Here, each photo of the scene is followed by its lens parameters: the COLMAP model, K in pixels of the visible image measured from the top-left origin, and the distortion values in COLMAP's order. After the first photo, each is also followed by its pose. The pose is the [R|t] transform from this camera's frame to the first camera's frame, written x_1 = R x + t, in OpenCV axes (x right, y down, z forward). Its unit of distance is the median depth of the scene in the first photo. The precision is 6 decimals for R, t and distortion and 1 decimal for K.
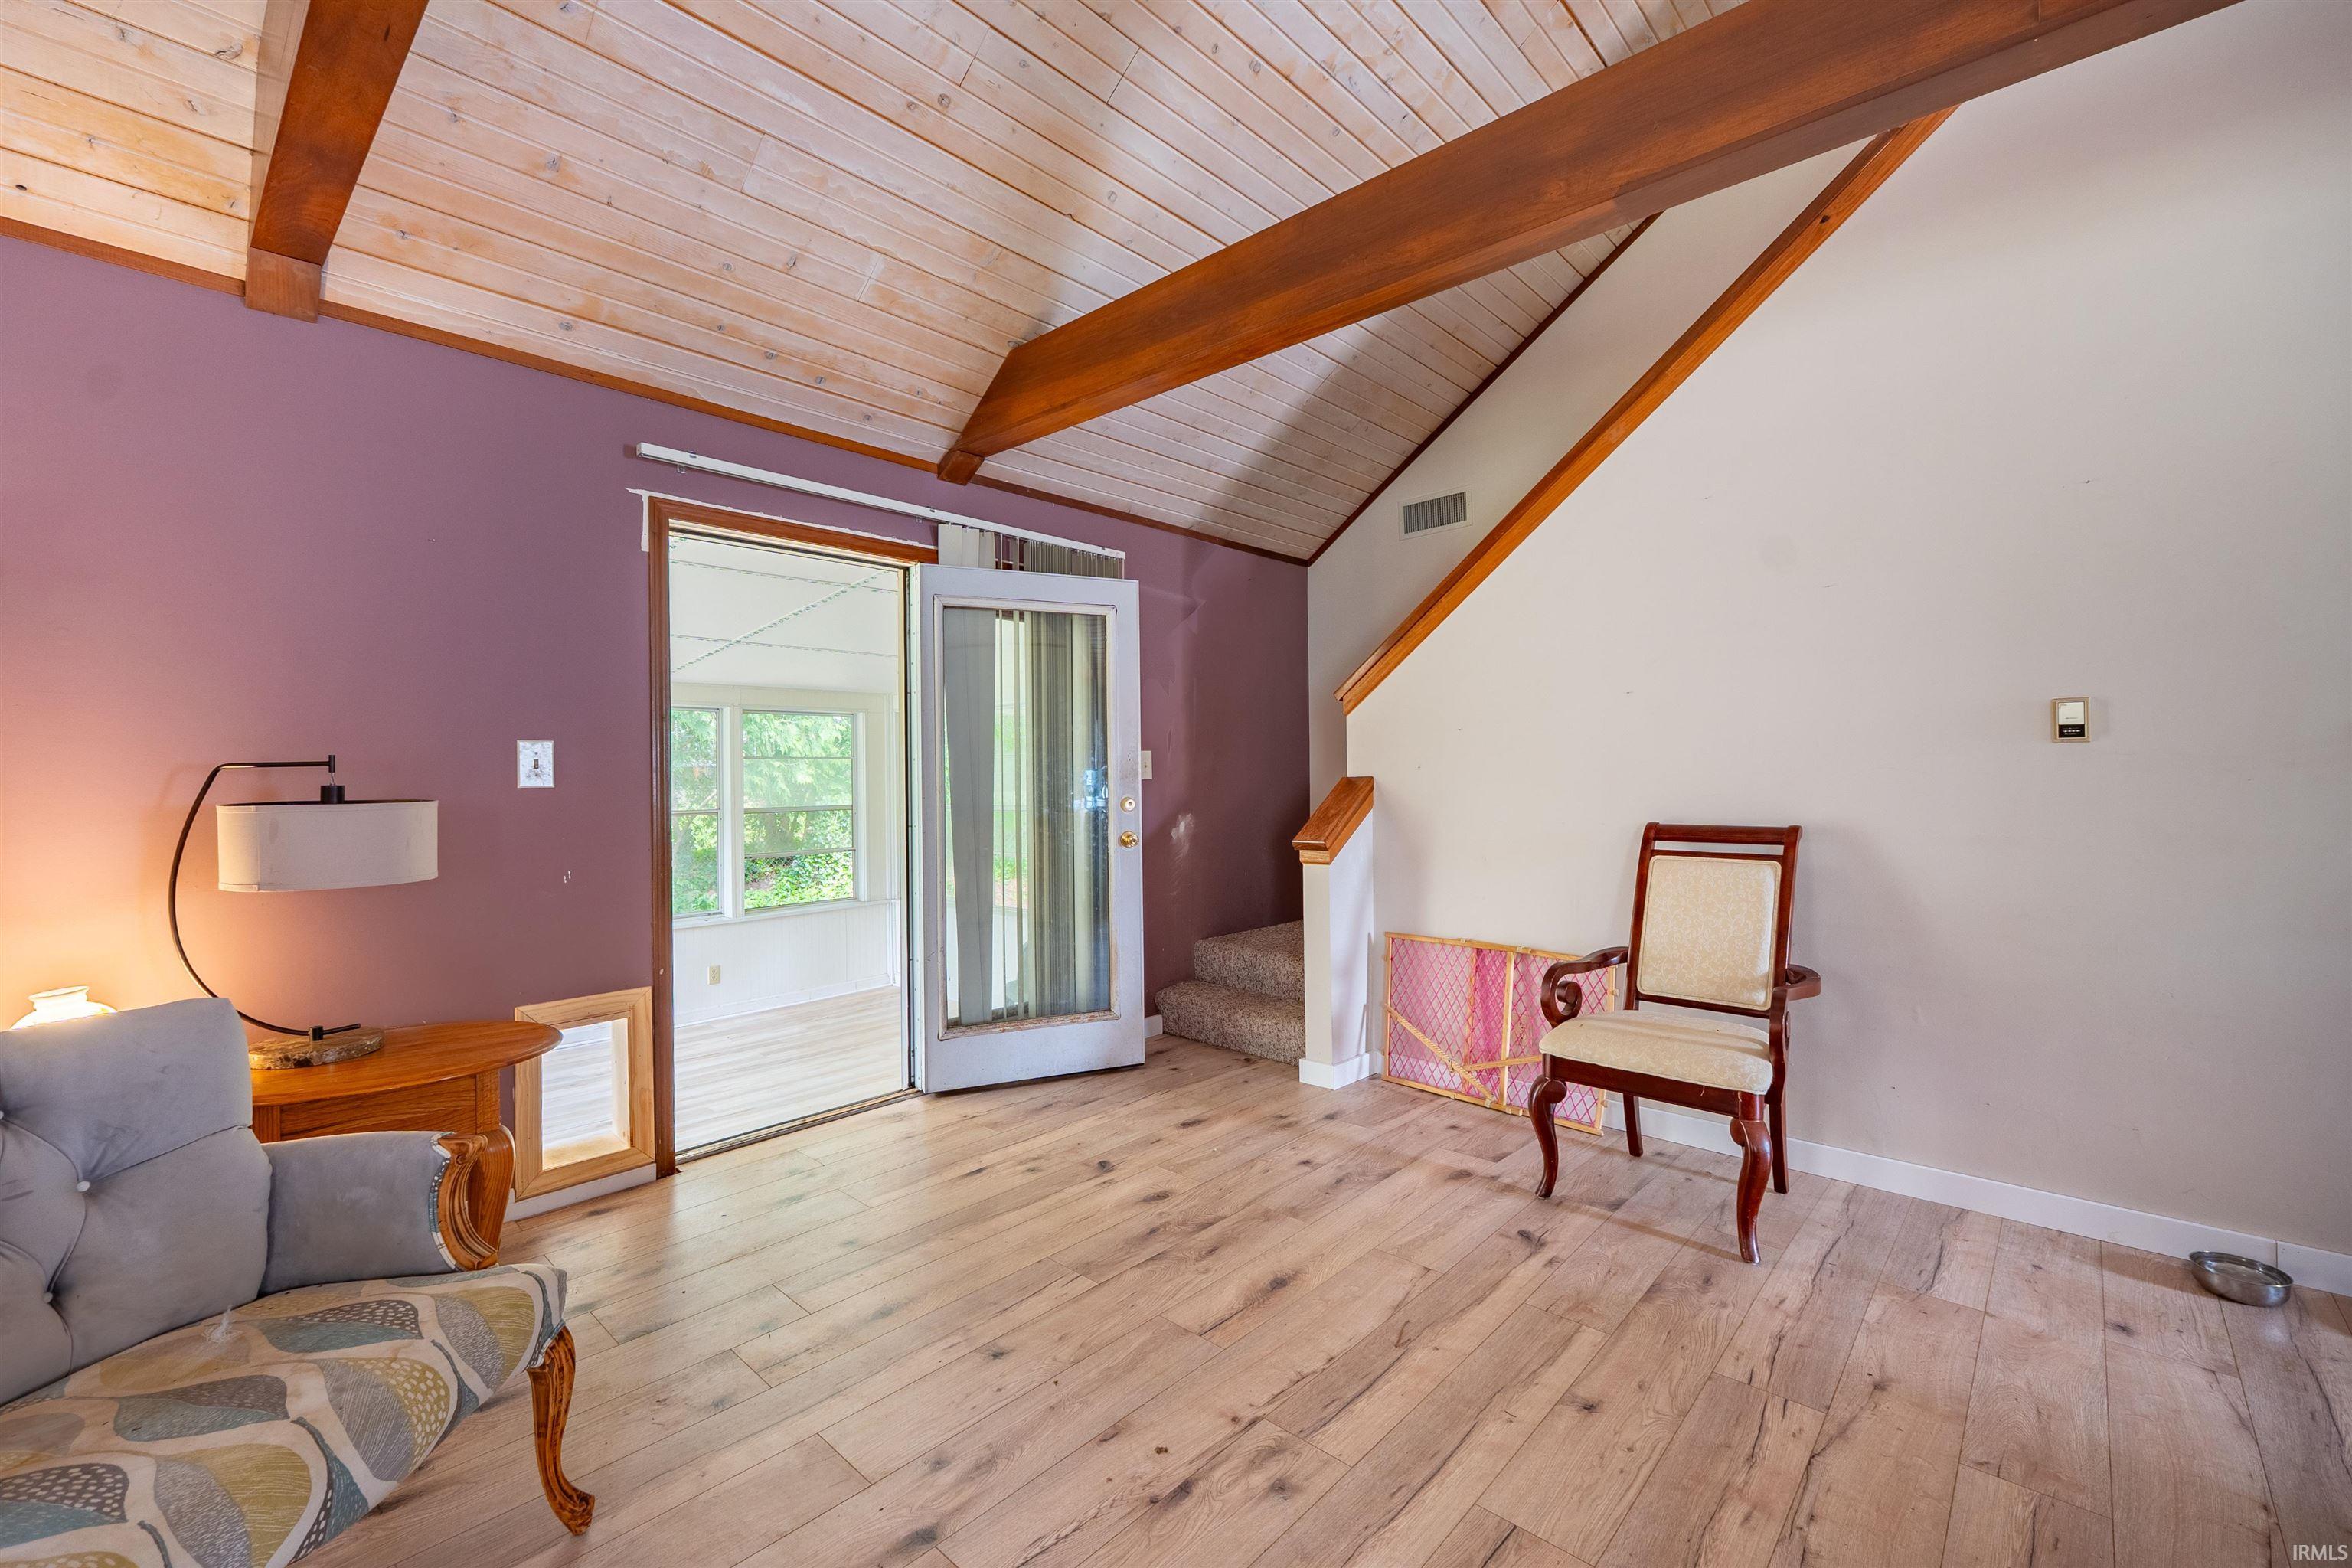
lens RADIAL K [[974.1, 0, 1180.0], [0, 974.1, 774.4], [0, 0, 1]] dist [-0.006348, -0.000168]
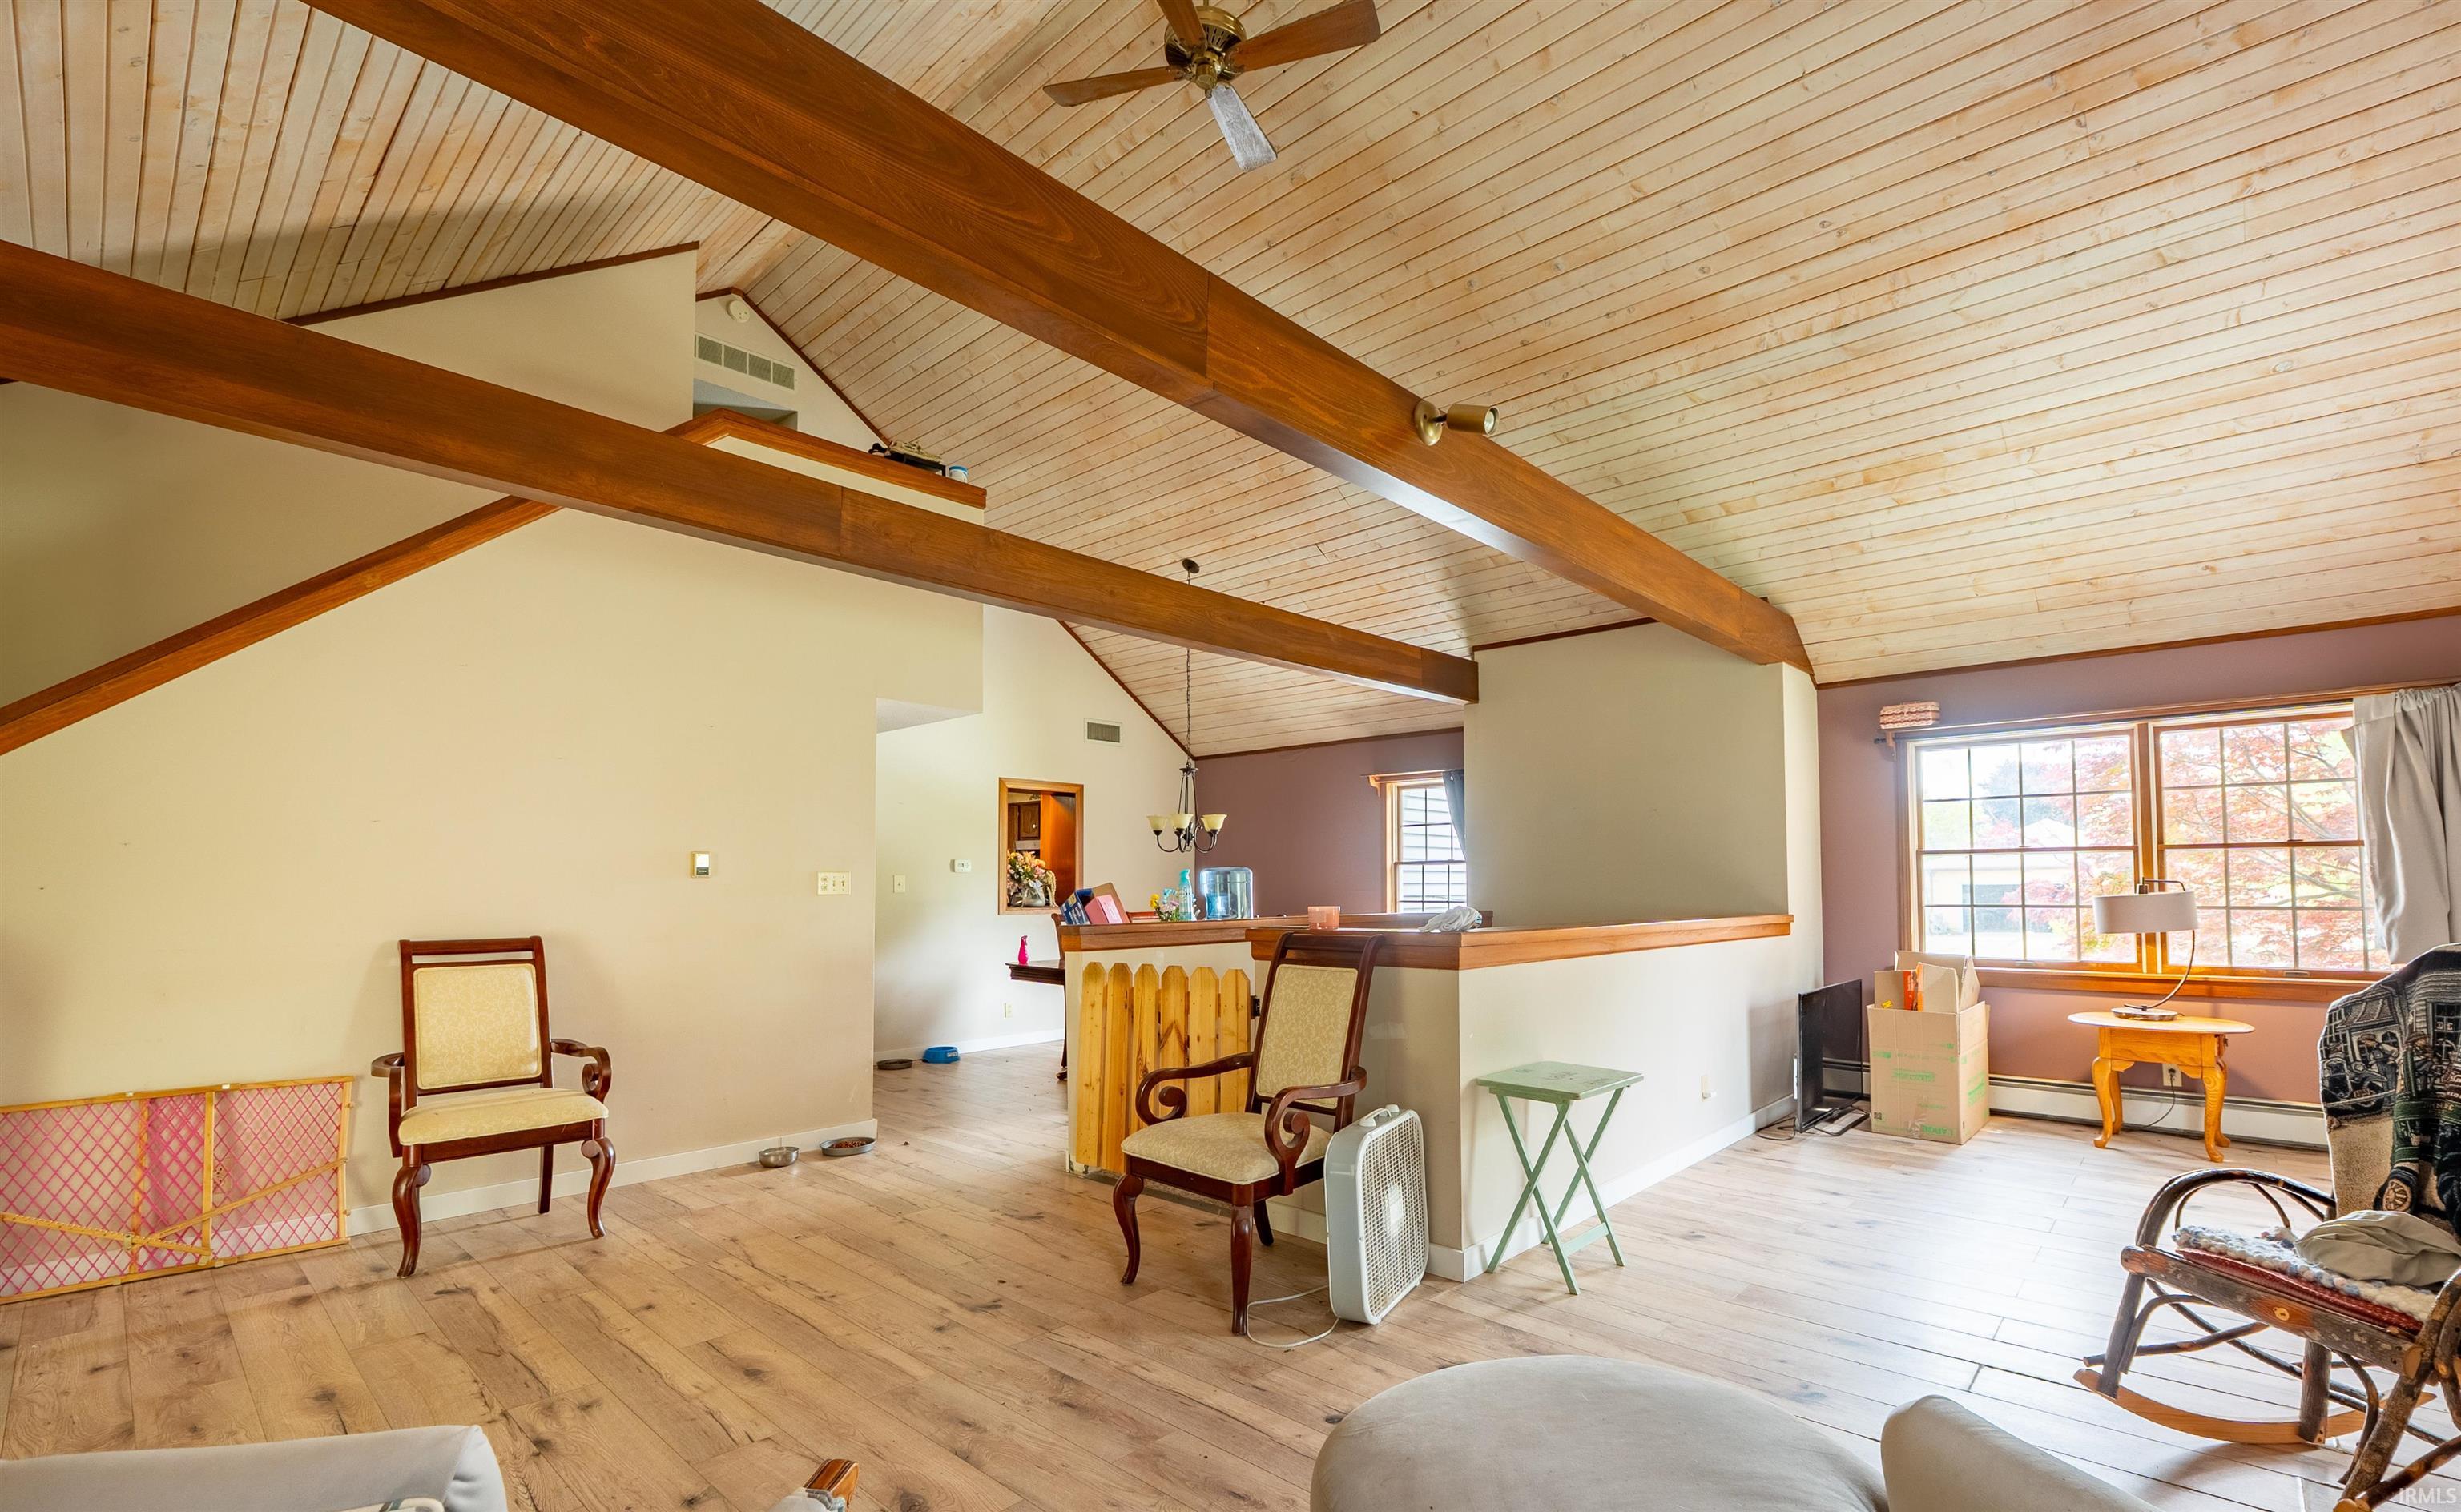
lens RADIAL K [[1070.4, 0, 1285.9], [0, 1070.4, 855.3], [0, 0, 1]] dist [-0.000448, -0.000218]
pose [[-0.027248, 0.045386, 0.998598, -0.748556], [0.006546, 0.998955, -0.045224, 0.013912], [-0.999607, 0.005305, -0.027516, 0.023400]]
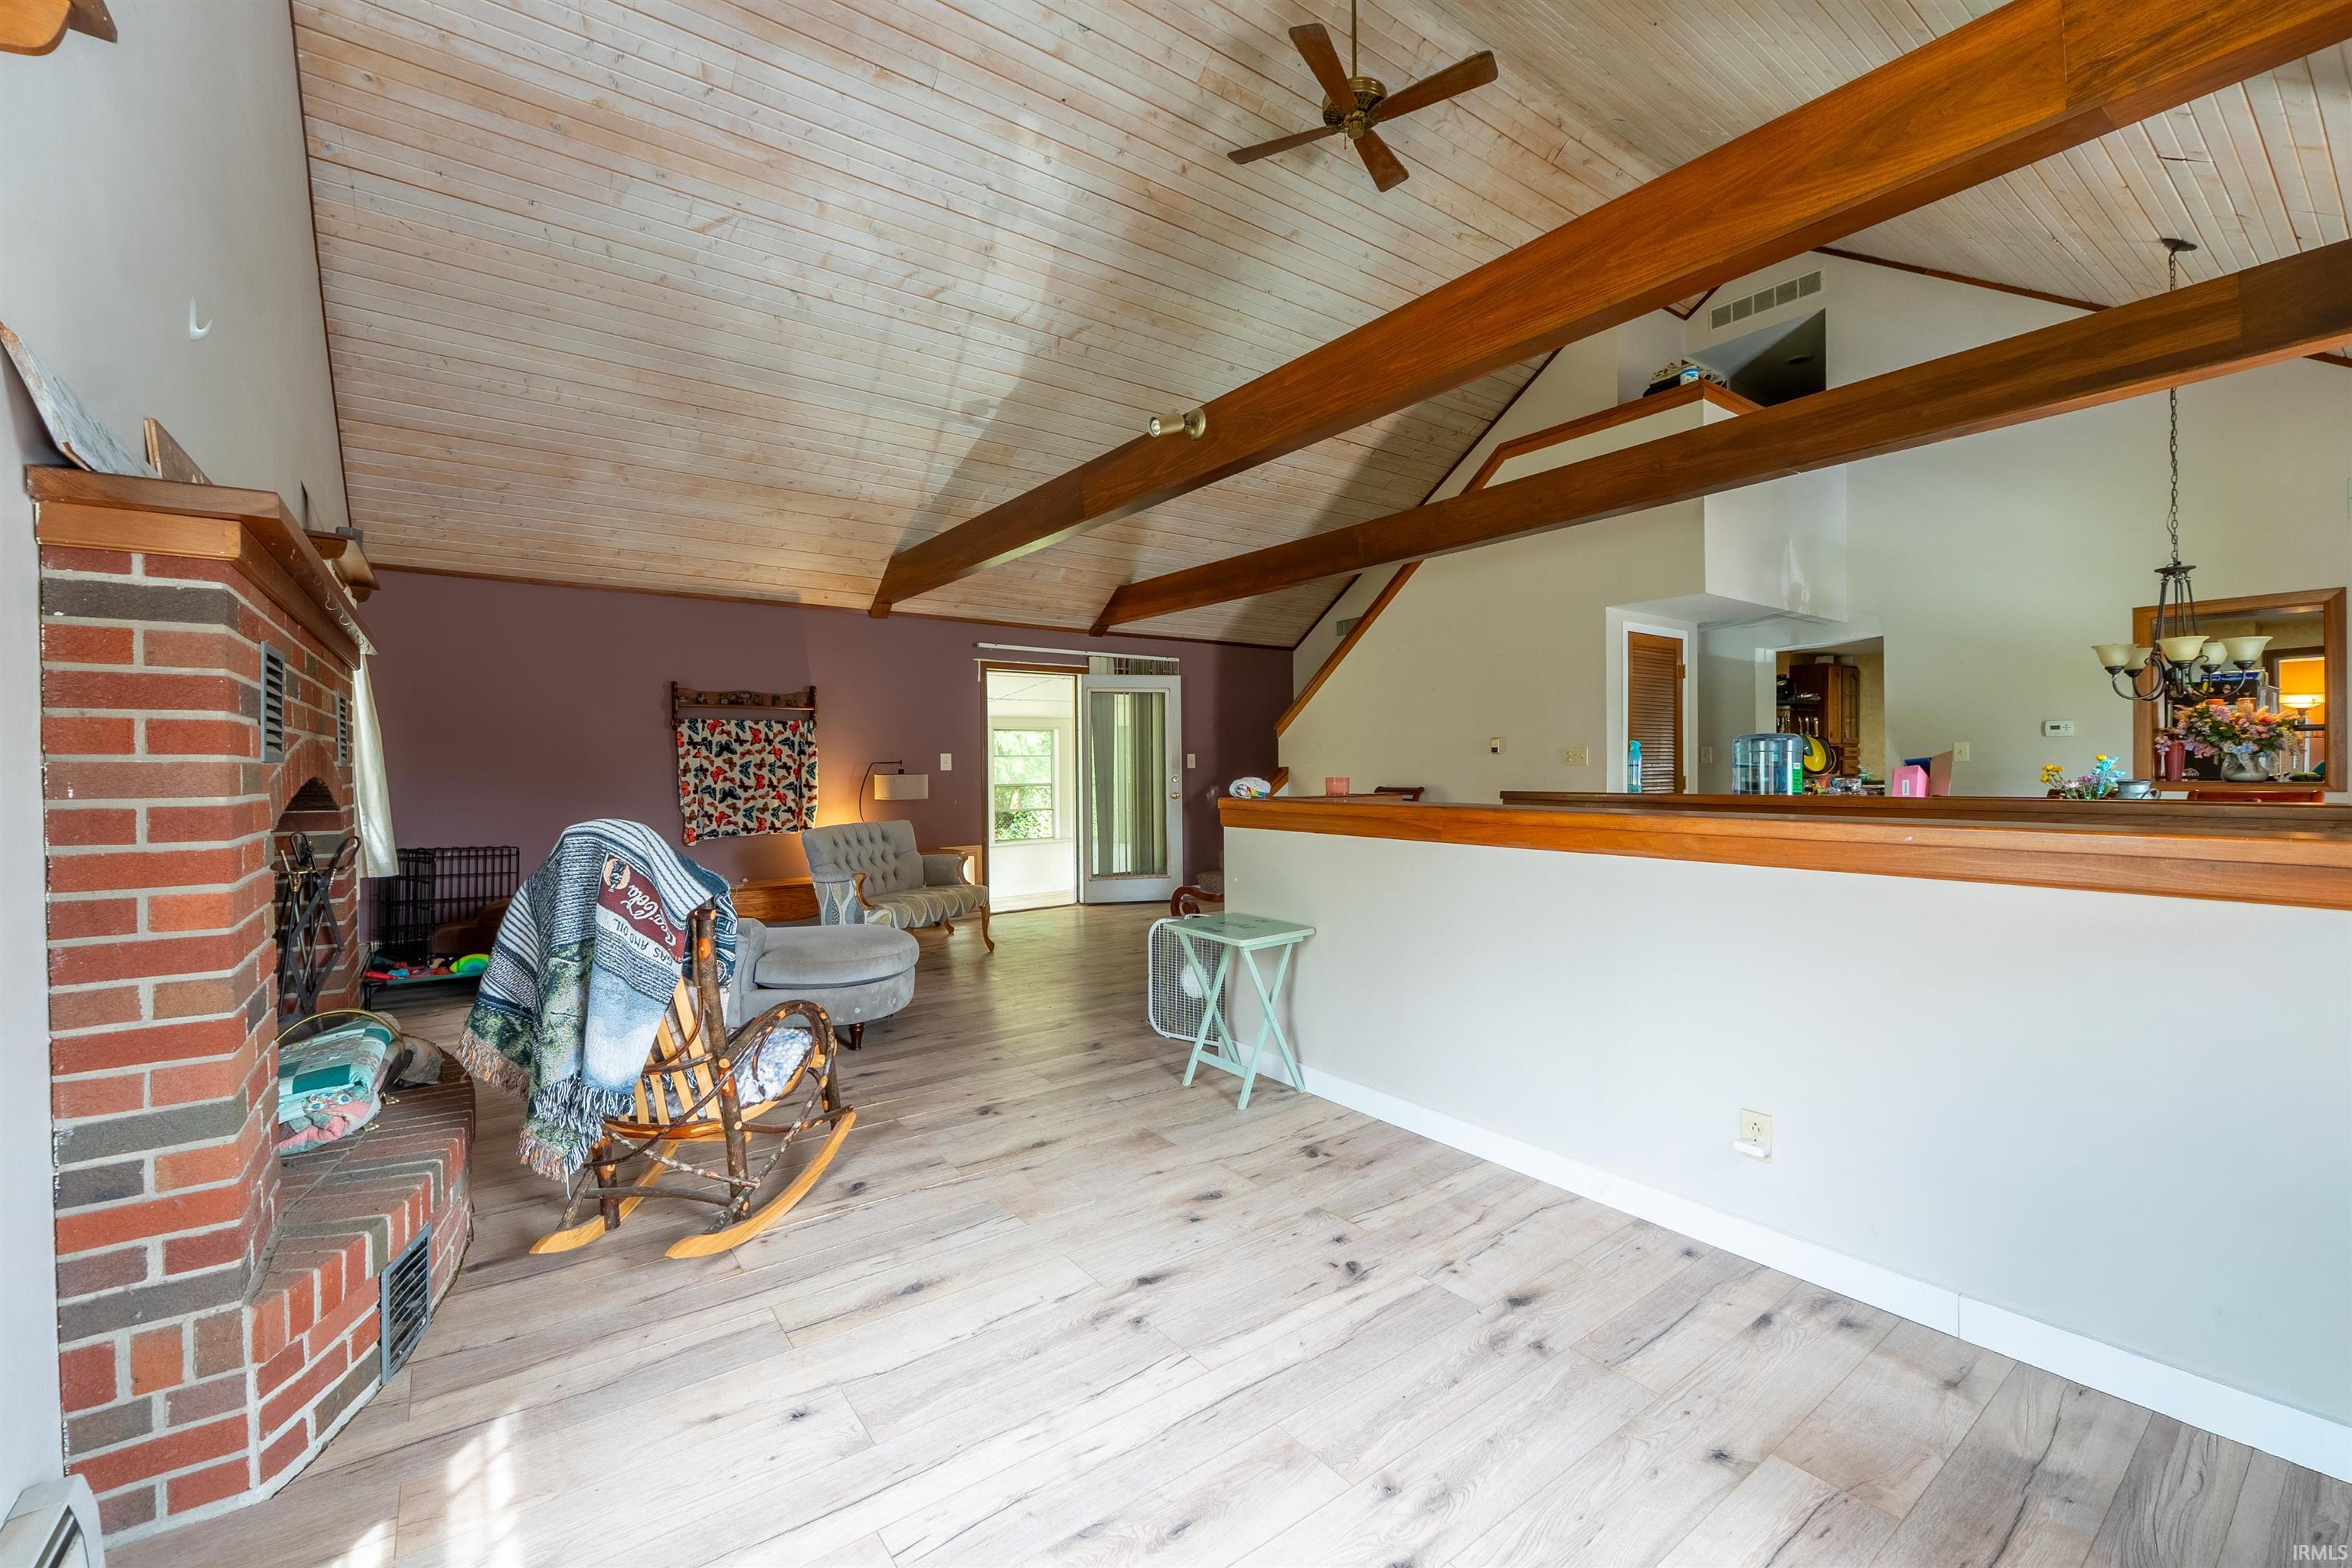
lens RADIAL K [[974.1, 0, 1180.0], [0, 974.1, 774.4], [0, 0, 1]] dist [-0.006348, -0.000168]
pose [[0.982356, 0.003106, -0.186995, 0.445162], [-0.001284, 0.999951, 0.009865, -0.002975], [0.187017, -0.009451, 0.982311, -1.382824]]
